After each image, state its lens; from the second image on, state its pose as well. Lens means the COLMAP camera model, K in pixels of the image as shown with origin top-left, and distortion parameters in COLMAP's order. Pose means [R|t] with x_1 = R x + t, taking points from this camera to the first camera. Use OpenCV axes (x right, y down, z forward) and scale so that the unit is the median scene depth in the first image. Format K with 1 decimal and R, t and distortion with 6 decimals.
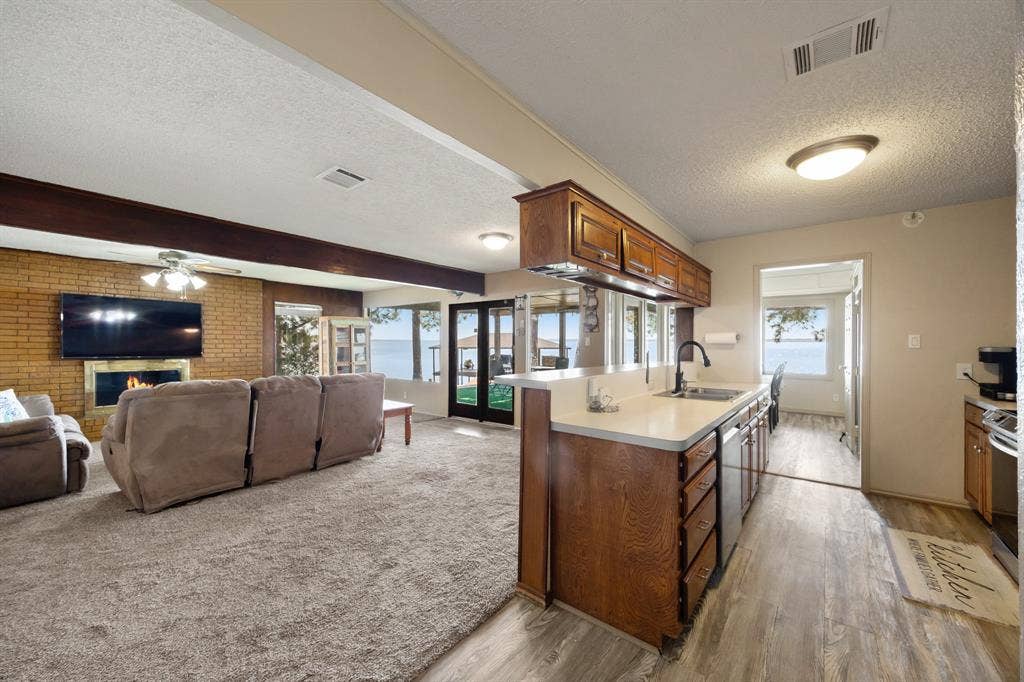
lens RADIAL K [[396.8, 0, 515.2], [0, 396.8, 347.2], [0, 0, 1]] dist [0.001005, -0.000483]
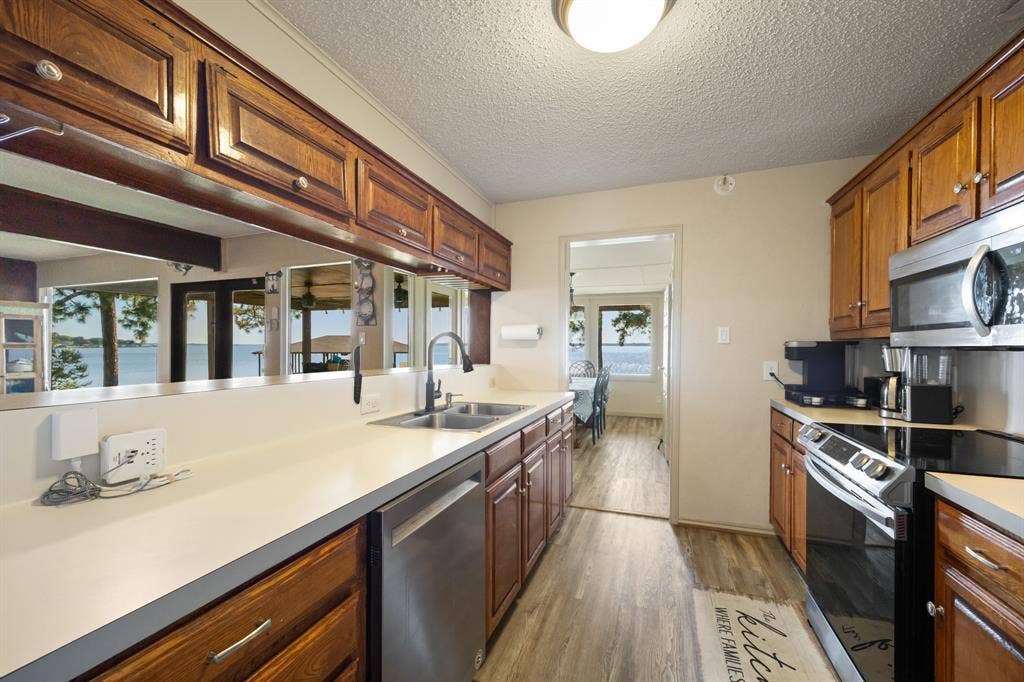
lens RADIAL K [[396.8, 0, 528.2], [0, 396.8, 362.9], [0, 0, 1]] dist [0.001005, -0.000483]
pose [[0.943762, -0.014379, 0.330313, 0.238193], [0.005407, 0.999591, 0.028067, 0.011474], [-0.330582, -0.024703, 0.943454, 0.242268]]
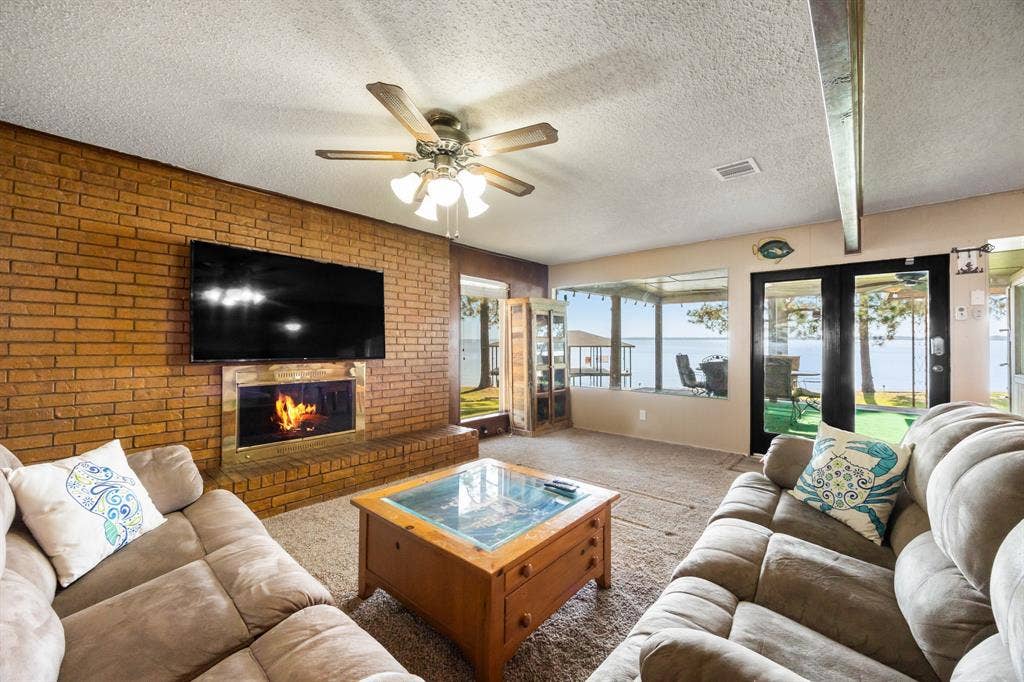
lens RADIAL K [[396.8, 0, 514.2], [0, 396.8, 336.5], [0, 0, 1]] dist [0.001005, -0.000483]
pose [[0.998499, -0.002554, -0.054709, -0.690228], [0.001193, 0.999689, -0.024896, 0.007618], [0.054756, 0.024794, 0.998192, 0.500022]]
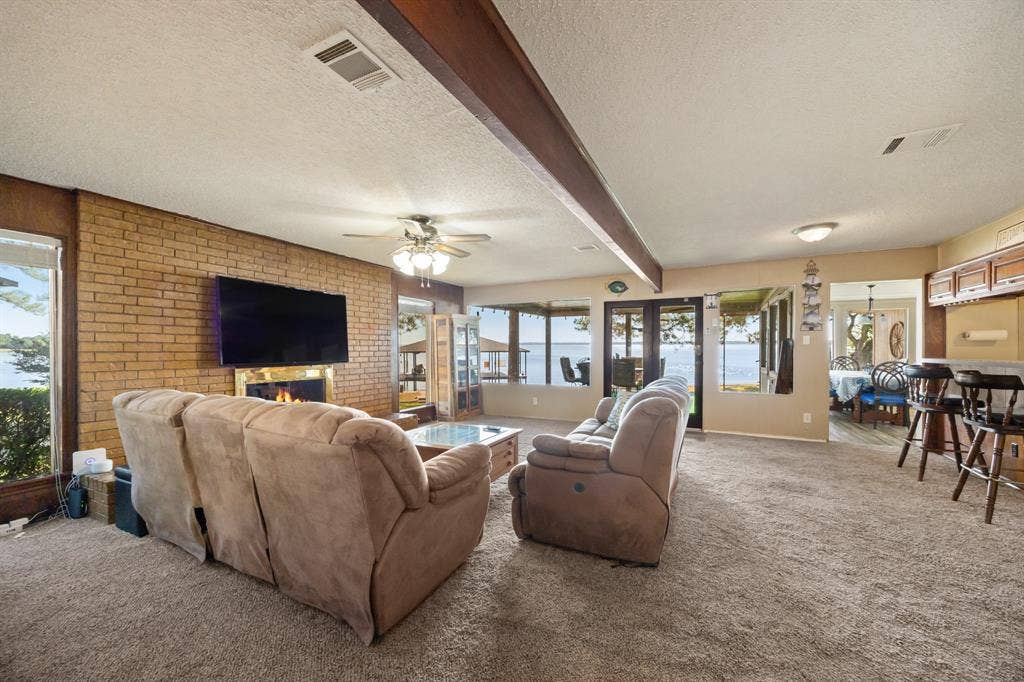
lens RADIAL K [[396.8, 0, 515.4], [0, 396.8, 346.4], [0, 0, 1]] dist [0.001005, -0.000483]
pose [[0.979011, -0.006523, 0.203705, -0.769009], [0.009092, 0.999890, -0.011680, 0.006680], [-0.203606, 0.013286, 0.978963, 0.184639]]
